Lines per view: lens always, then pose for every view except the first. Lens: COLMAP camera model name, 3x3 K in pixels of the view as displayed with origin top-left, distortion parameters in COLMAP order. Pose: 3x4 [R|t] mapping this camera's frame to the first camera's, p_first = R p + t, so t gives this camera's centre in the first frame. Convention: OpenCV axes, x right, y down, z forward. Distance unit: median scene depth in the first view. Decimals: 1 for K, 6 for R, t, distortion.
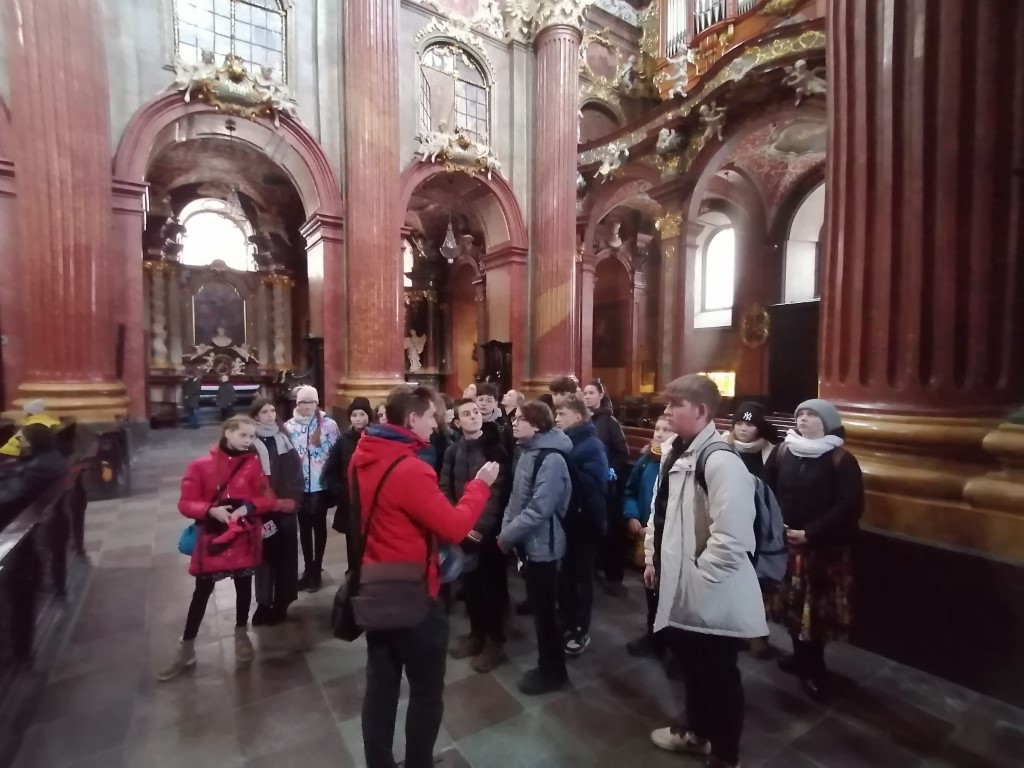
lens RADIAL K [[513.4, 0, 507.1], [0, 513.4, 395.6], [0, 0, 1]] dist [0.031980, -0.011327]
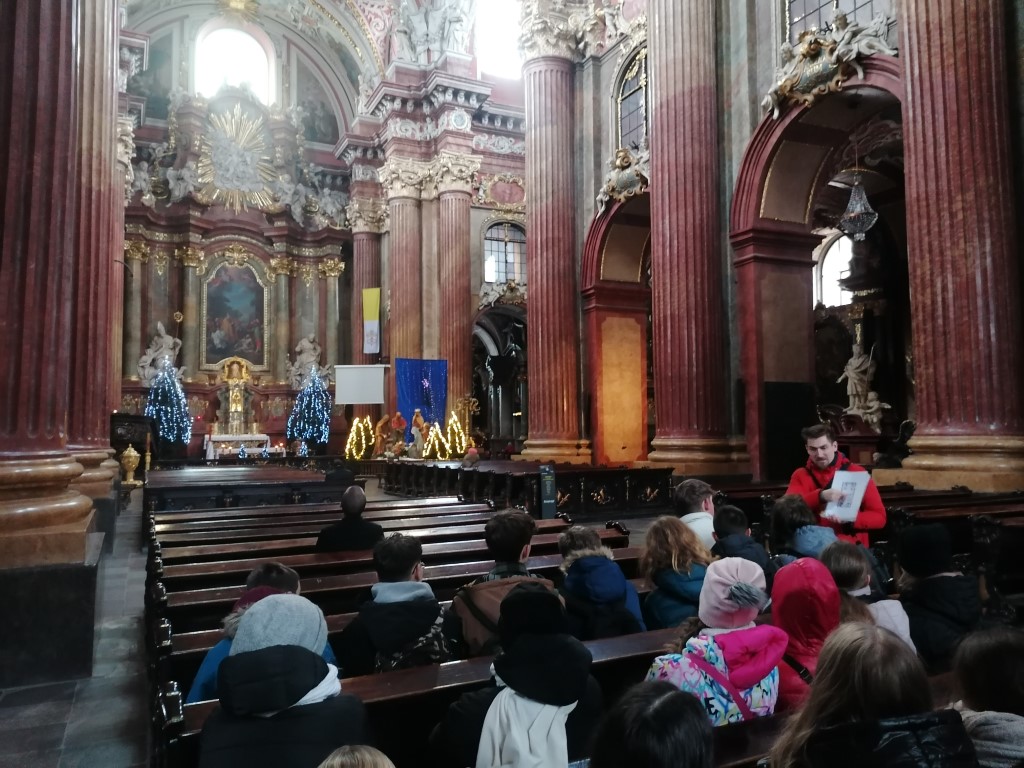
lens RADIAL K [[763.4, 0, 521.8], [0, 763.4, 388.9], [0, 0, 1]] dist [0.065343, -0.062750]
pose [[-0.137157, -0.065286, -0.988396, 0.506128], [-0.044915, 0.997209, -0.059635, -0.010732], [0.989531, 0.036215, -0.139706, 0.562223]]
